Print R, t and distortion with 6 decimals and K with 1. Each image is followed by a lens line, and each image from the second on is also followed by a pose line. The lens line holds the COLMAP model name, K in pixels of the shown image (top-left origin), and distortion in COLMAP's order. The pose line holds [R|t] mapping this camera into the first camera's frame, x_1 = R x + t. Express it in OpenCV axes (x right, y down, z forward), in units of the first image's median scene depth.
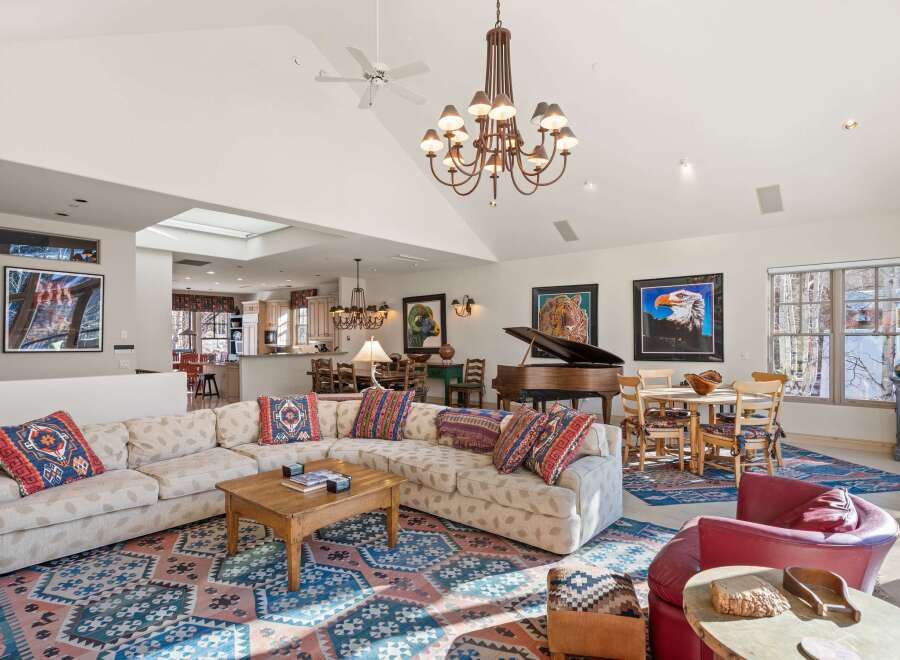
lens RADIAL K [[480.5, 0, 453.7], [0, 480.5, 340.8], [0, 0, 1]] dist [-0.002521, 0.001166]
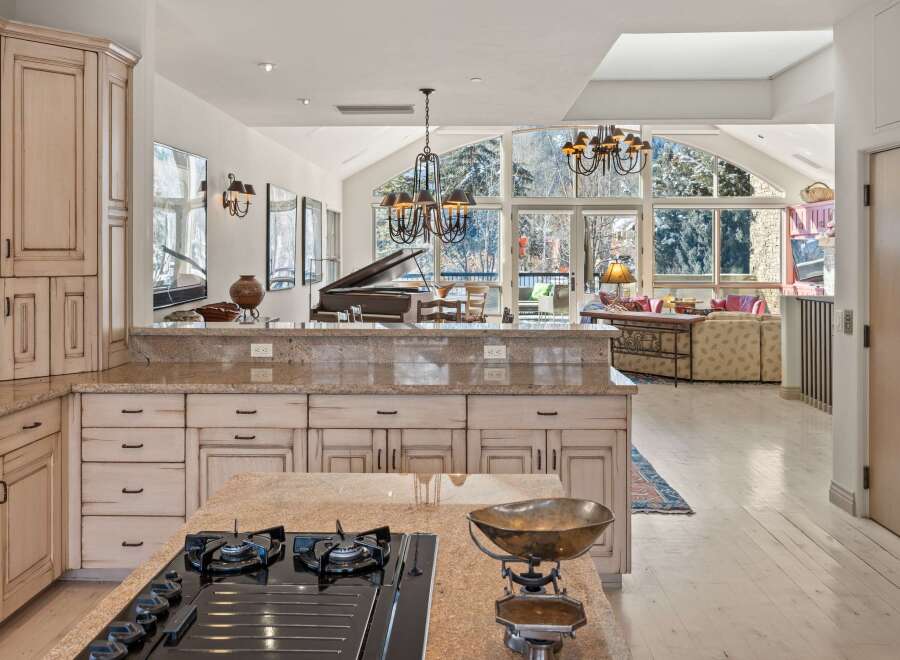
lens RADIAL K [[743.6, 0, 445.8], [0, 743.6, 253.7], [0, 0, 1]] dist [0.003546, -0.003679]
pose [[-0.616512, 0.004548, 0.787333, -0.730663], [0.005827, 0.999982, -0.001213, -0.012897], [-0.787324, 0.003840, -0.616527, 1.358391]]
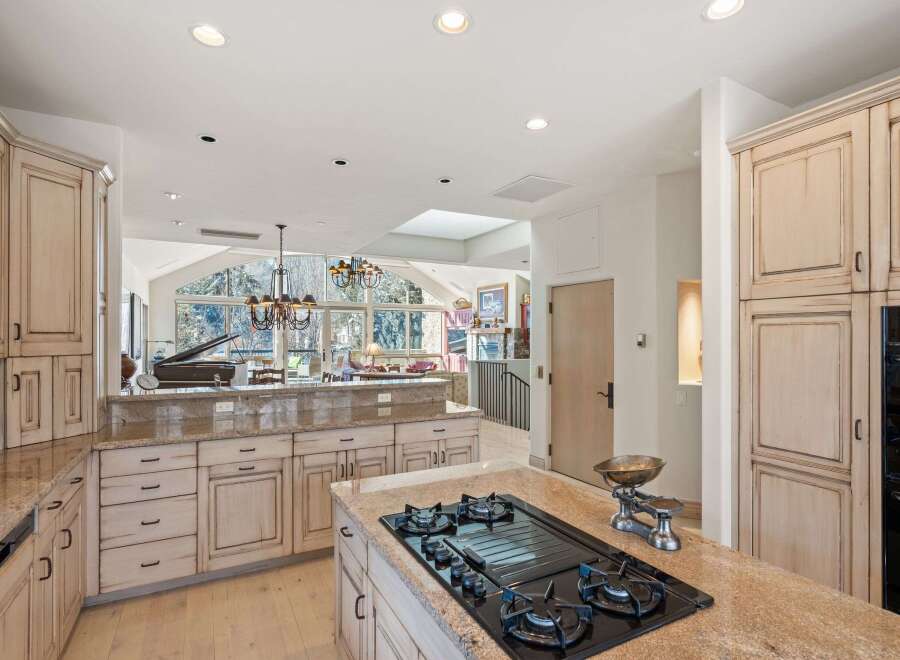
lens RADIAL K [[472.0, 0, 449.6], [0, 472.0, 338.3], [0, 0, 1]] dist [-0.001717, 0.002135]
pose [[-0.924284, 0.002748, 0.381695, -0.638126], [0.004358, 0.999985, 0.003352, -0.013375], [-0.381680, 0.004761, -0.924282, 1.452316]]
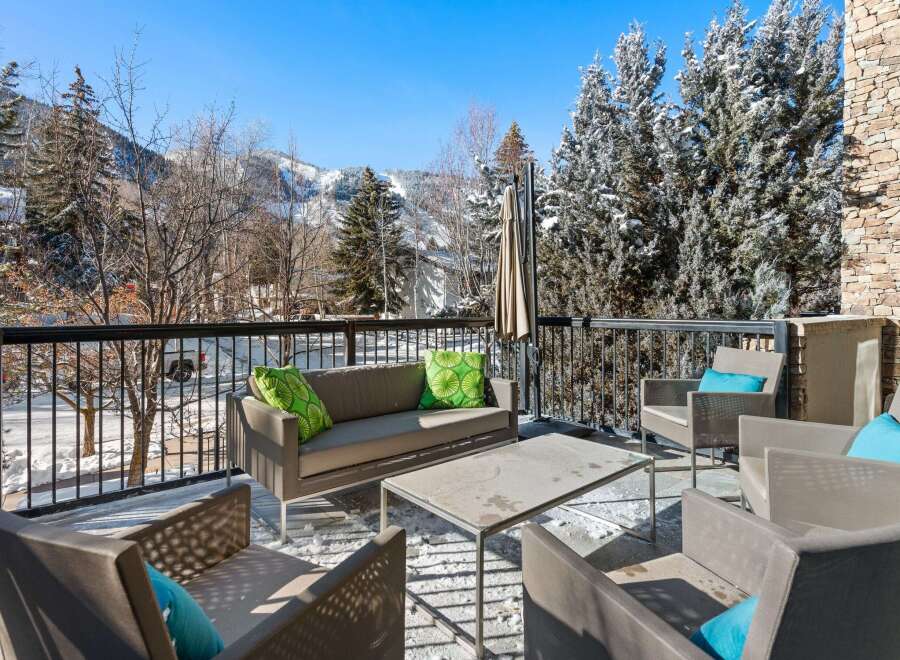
lens RADIAL K [[484.2, 0, 446.2], [0, 484.2, 301.4], [0, 0, 1]] dist [0.003110, 0.000818]
pose [[-0.980451, 0.000616, 0.196762, 0.513960], [0.000578, 1.000000, -0.000250, 0.019380], [-0.196763, -0.000131, -0.980451, 0.418882]]
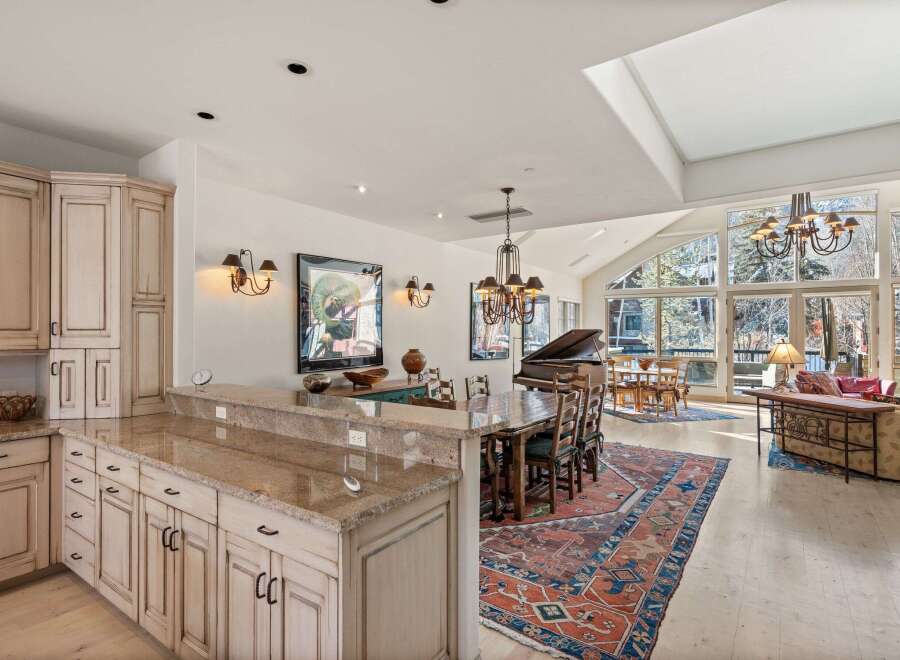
lens RADIAL K [[468.9, 0, 450.4], [0, 468.9, 331.6], [0, 0, 1]] dist [-0.000885, 0.002411]
pose [[-0.078937, 0.009153, 0.996838, -0.667796], [0.003100, 0.999955, -0.008936, -0.011392], [-0.996875, 0.002385, -0.078962, 1.053999]]
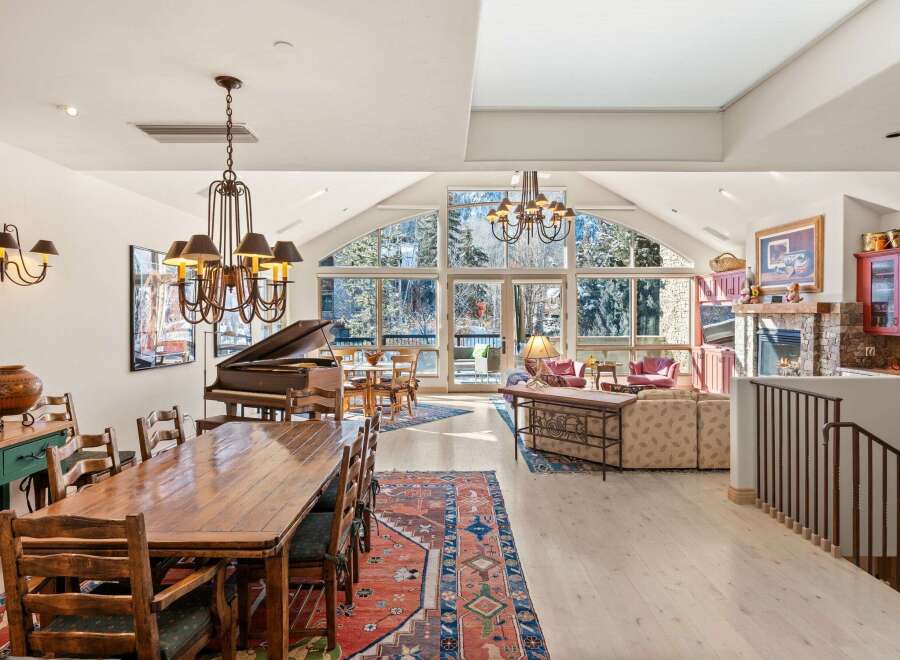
lens RADIAL K [[520.1, 0, 459.7], [0, 520.1, 321.3], [0, 0, 1]] dist [0.000637, -0.000743]
pose [[-0.657687, -0.003756, 0.753282, -0.503939], [0.010810, 0.999838, 0.014424, -0.026954], [-0.753214, 0.017630, -0.657540, 1.055076]]
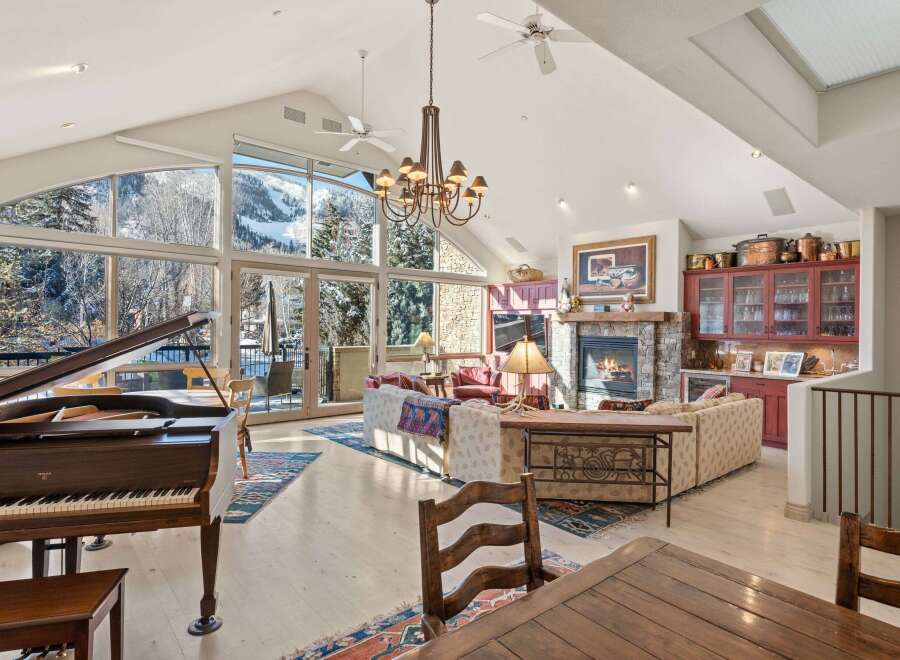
lens RADIAL K [[494.6, 0, 450.1], [0, 494.6, 325.1], [0, 0, 1]] dist [-0.002277, 0.000698]
pose [[-0.985617, -0.006399, 0.168871, -0.086132], [-0.006431, 0.999979, 0.000354, -0.014752], [-0.168870, -0.000737, -0.985638, 1.015183]]
